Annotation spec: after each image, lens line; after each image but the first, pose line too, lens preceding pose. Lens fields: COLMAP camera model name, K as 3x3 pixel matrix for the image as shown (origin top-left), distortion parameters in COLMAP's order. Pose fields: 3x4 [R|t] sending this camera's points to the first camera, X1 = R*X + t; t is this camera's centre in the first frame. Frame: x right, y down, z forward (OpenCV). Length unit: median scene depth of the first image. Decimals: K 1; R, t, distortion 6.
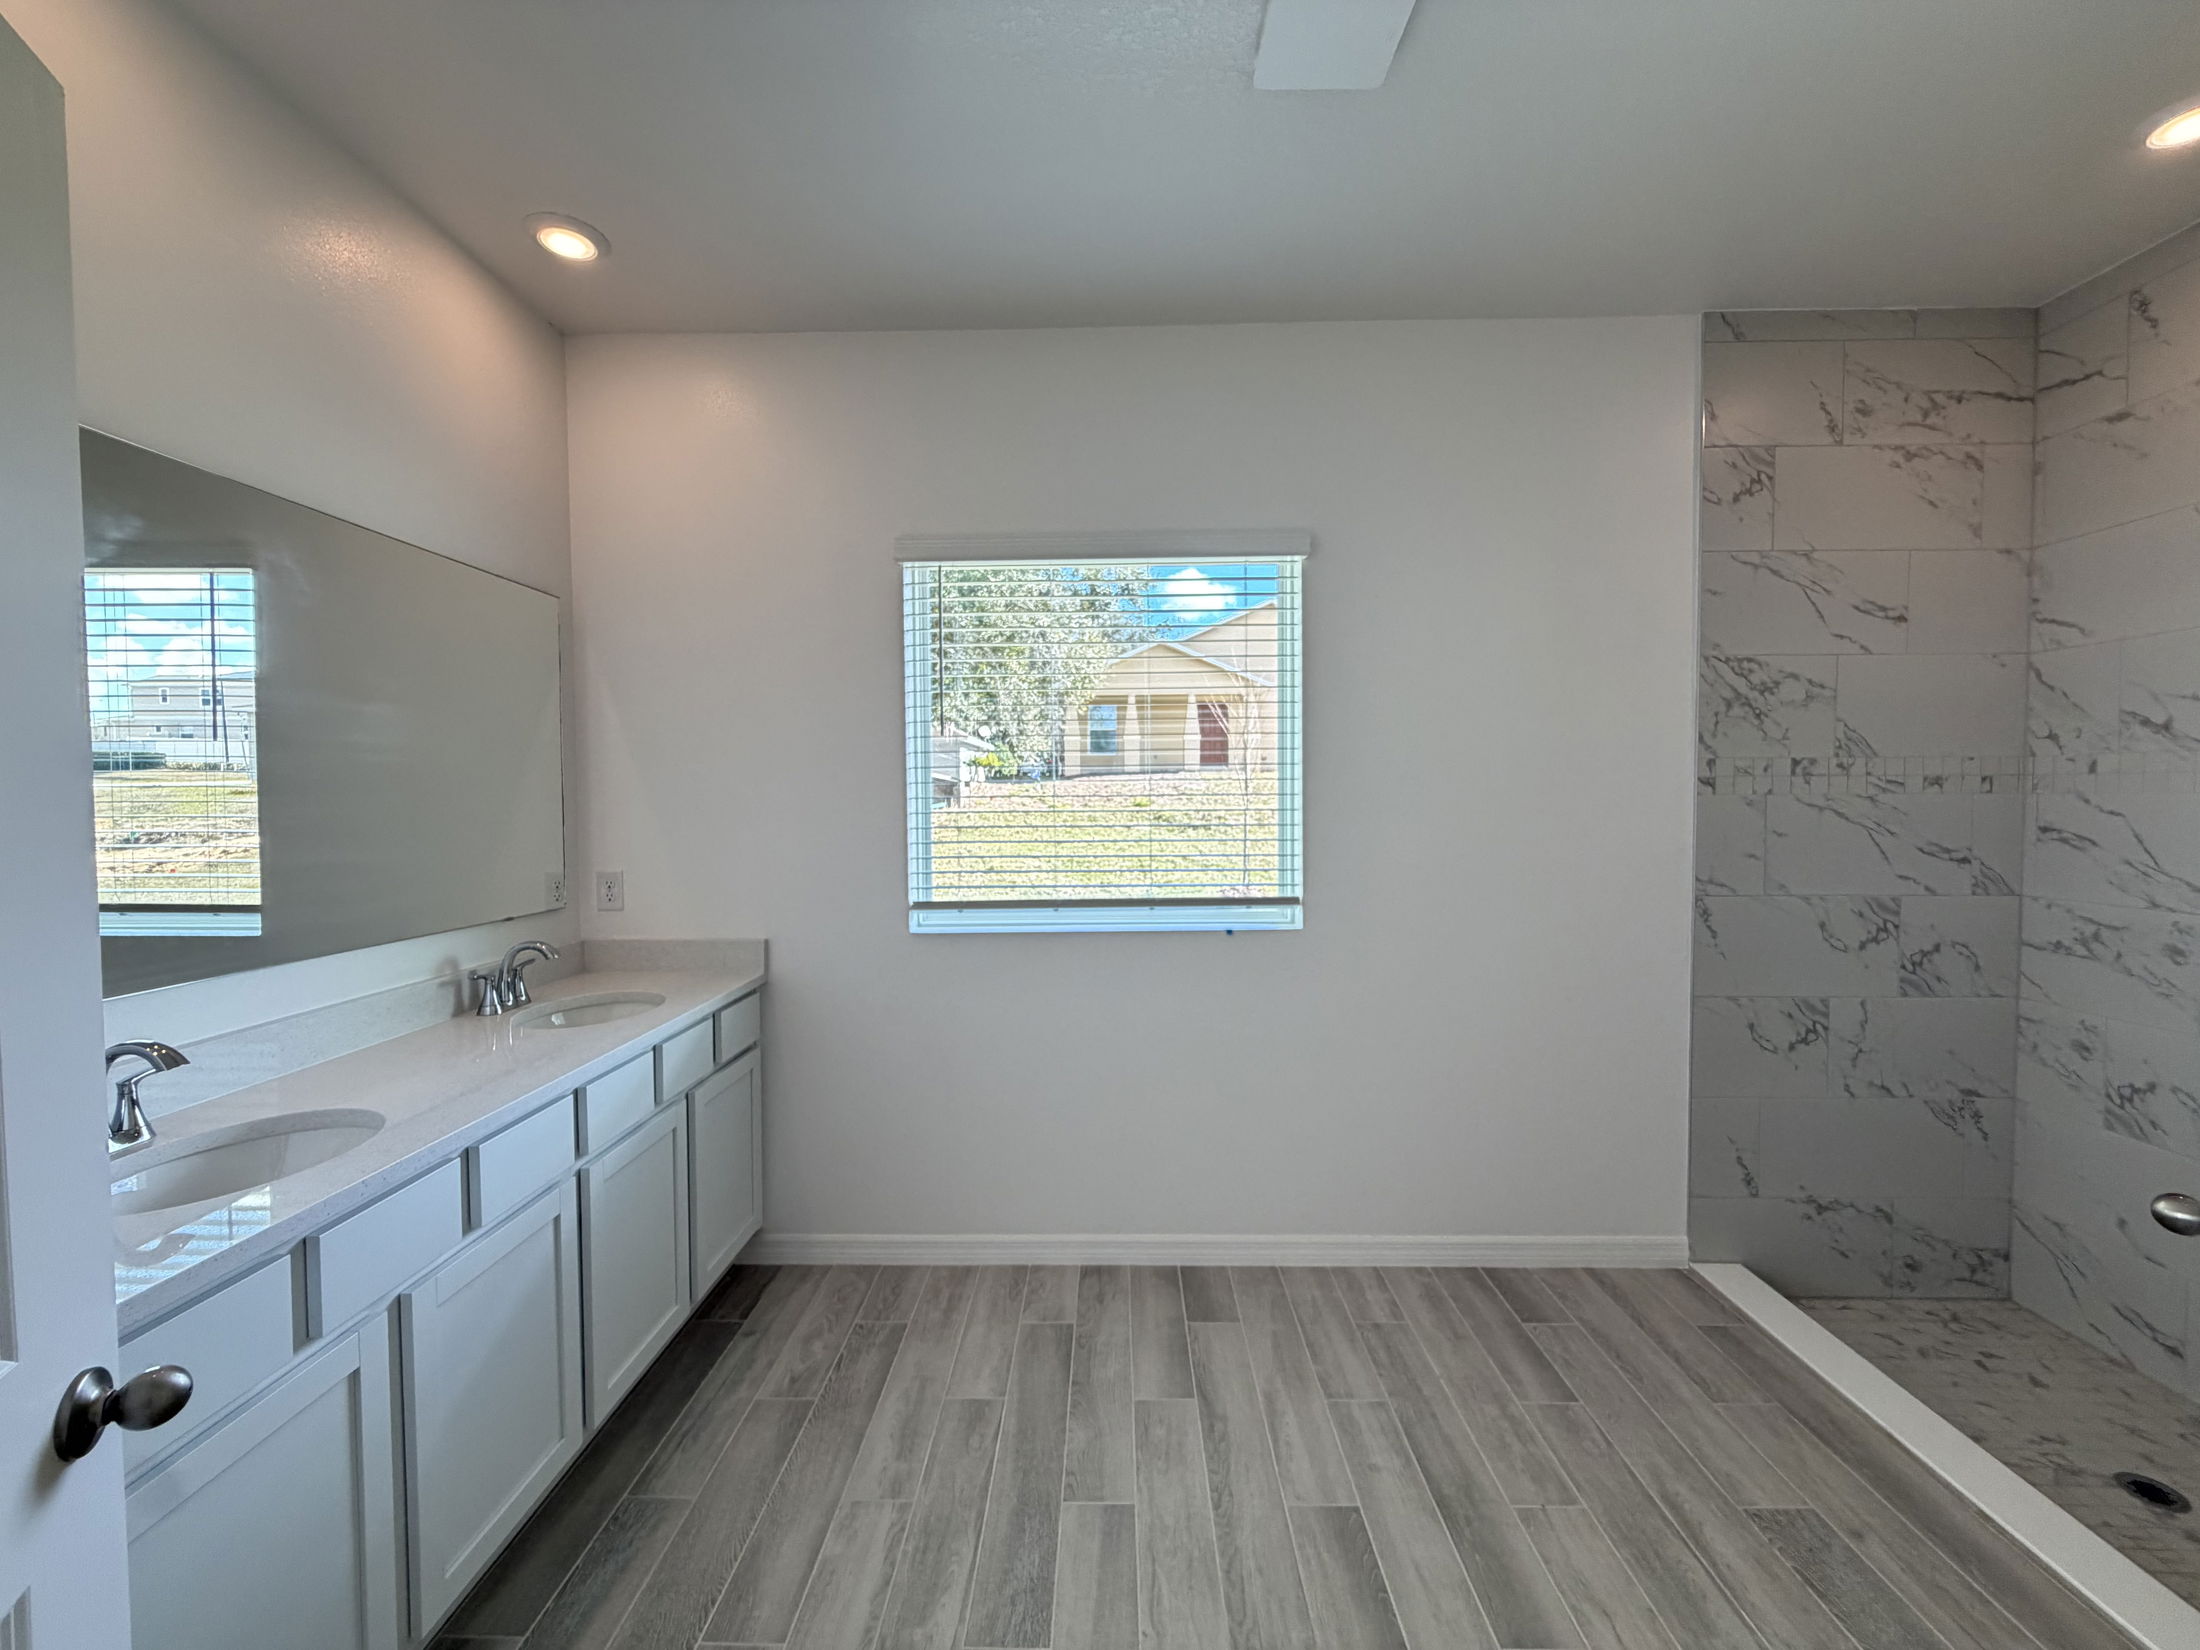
lens RADIAL K [[883.0, 0, 1093.5], [0, 883.0, 824.5], [0, 0, 1]] dist [0.000948, 0.000131]
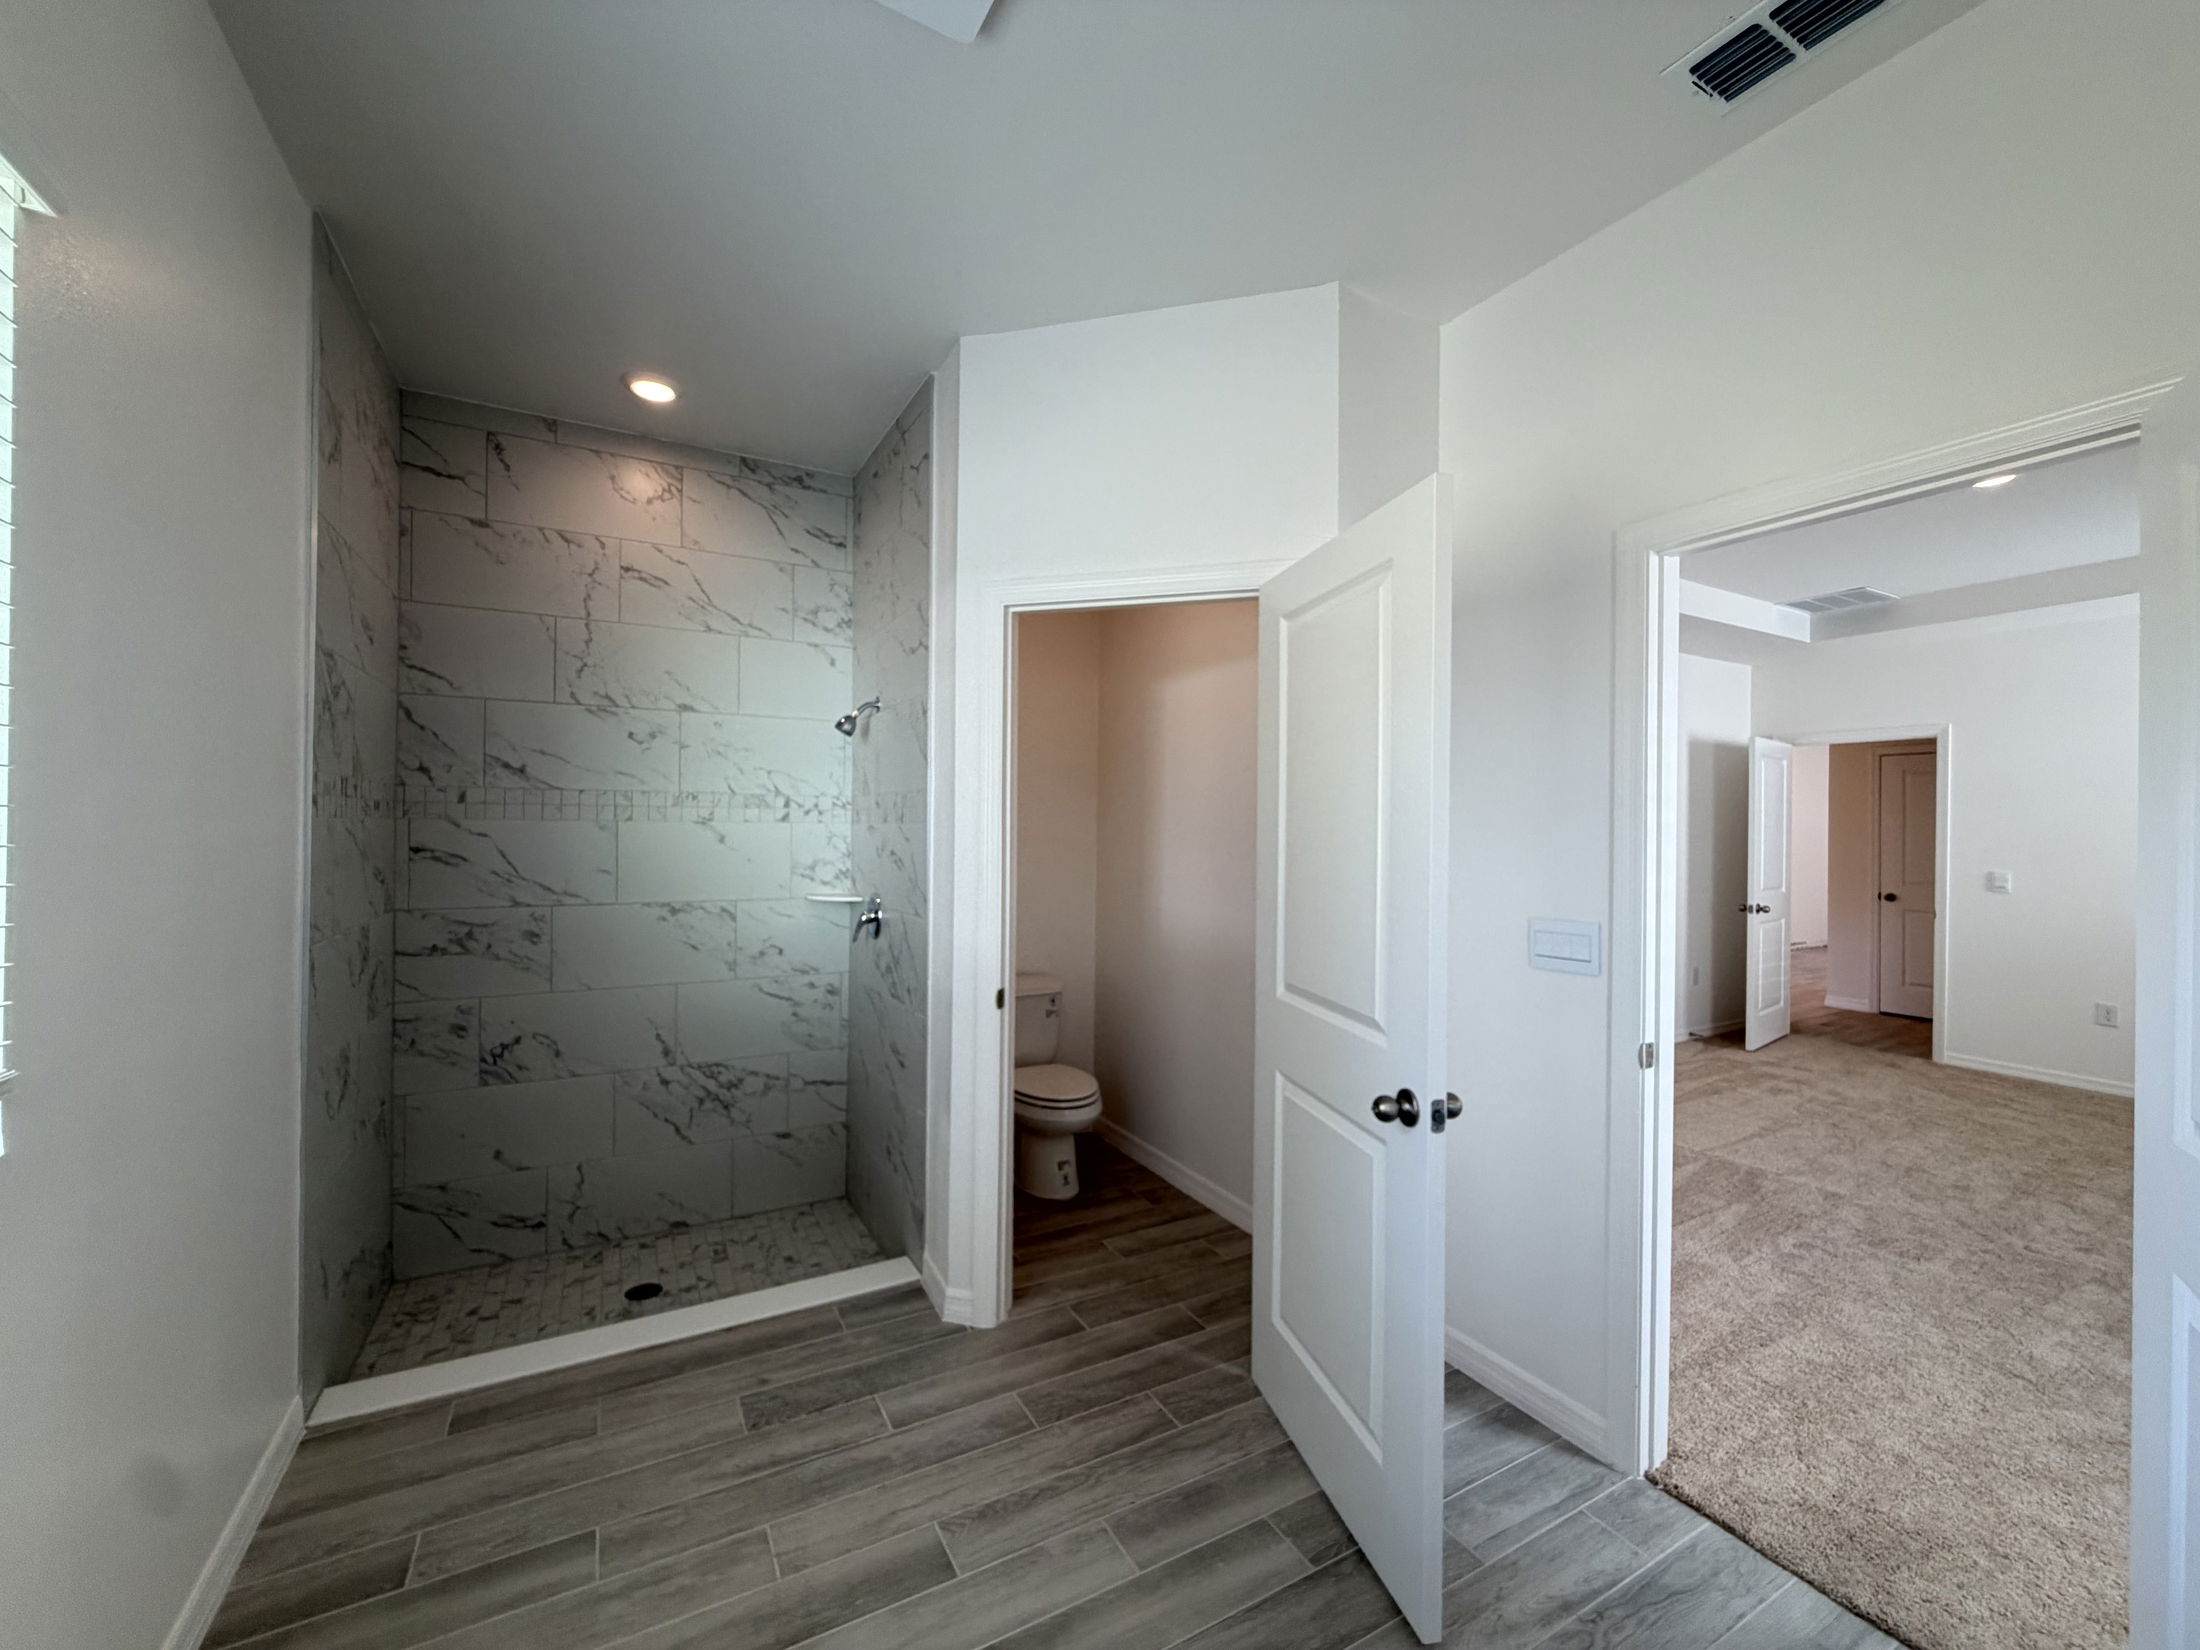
lens RADIAL K [[883.0, 0, 1093.5], [0, 883.0, 824.5], [0, 0, 1]] dist [0.000948, 0.000131]
pose [[-0.499638, 0.001904, 0.866232, -0.378700], [0.022364, 0.999693, 0.010703, -0.021604], [-0.865946, 0.024720, -0.499527, 0.876295]]
